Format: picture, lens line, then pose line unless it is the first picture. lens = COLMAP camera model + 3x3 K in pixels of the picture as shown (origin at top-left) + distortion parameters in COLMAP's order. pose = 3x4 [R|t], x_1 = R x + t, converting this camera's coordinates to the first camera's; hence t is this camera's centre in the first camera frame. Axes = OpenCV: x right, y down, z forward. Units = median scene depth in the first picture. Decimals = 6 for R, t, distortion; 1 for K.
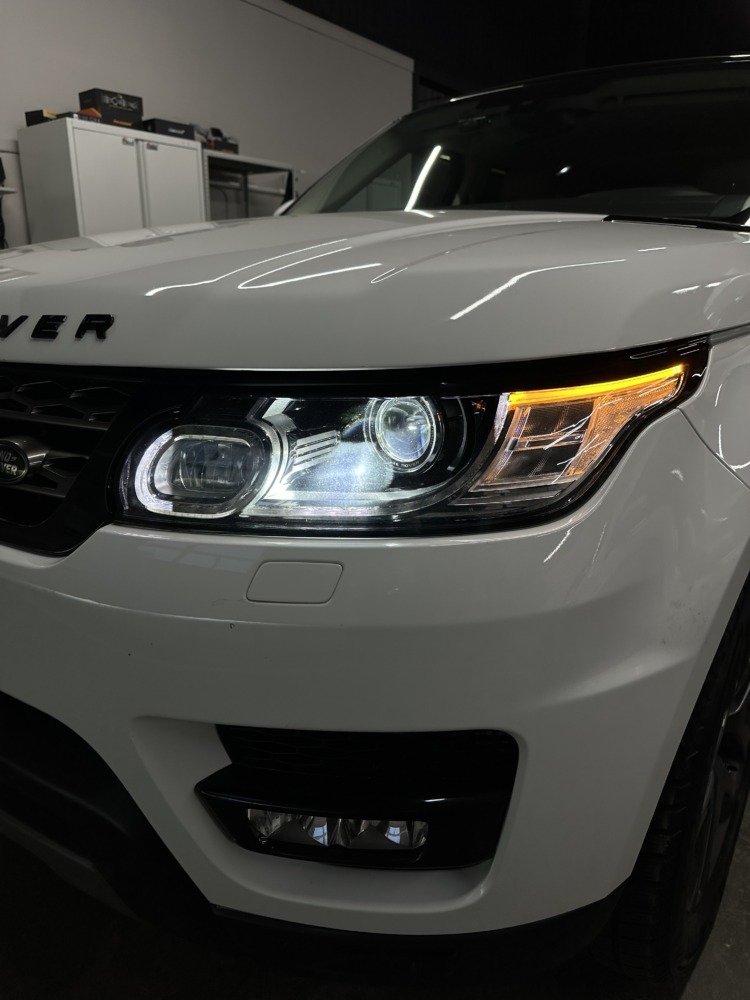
lens RADIAL K [[820.2, 0, 375.0], [0, 820.2, 500.0], [0, 0, 1]] dist [-0.035089, -0.003083]
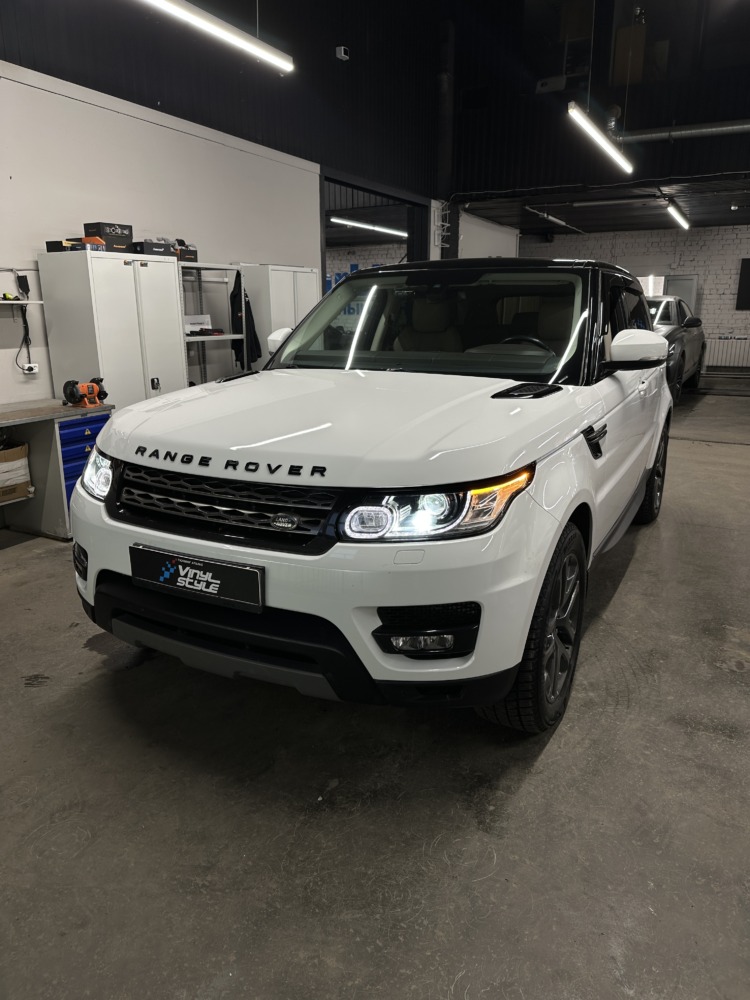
lens RADIAL K [[820.2, 0, 375.0], [0, 820.2, 500.0], [0, 0, 1]] dist [-0.035089, -0.003083]
pose [[0.988287, -0.053653, 0.142862, -0.605453], [0.056195, 0.998324, -0.013817, -0.073942], [-0.141881, 0.021683, 0.989646, -1.898017]]
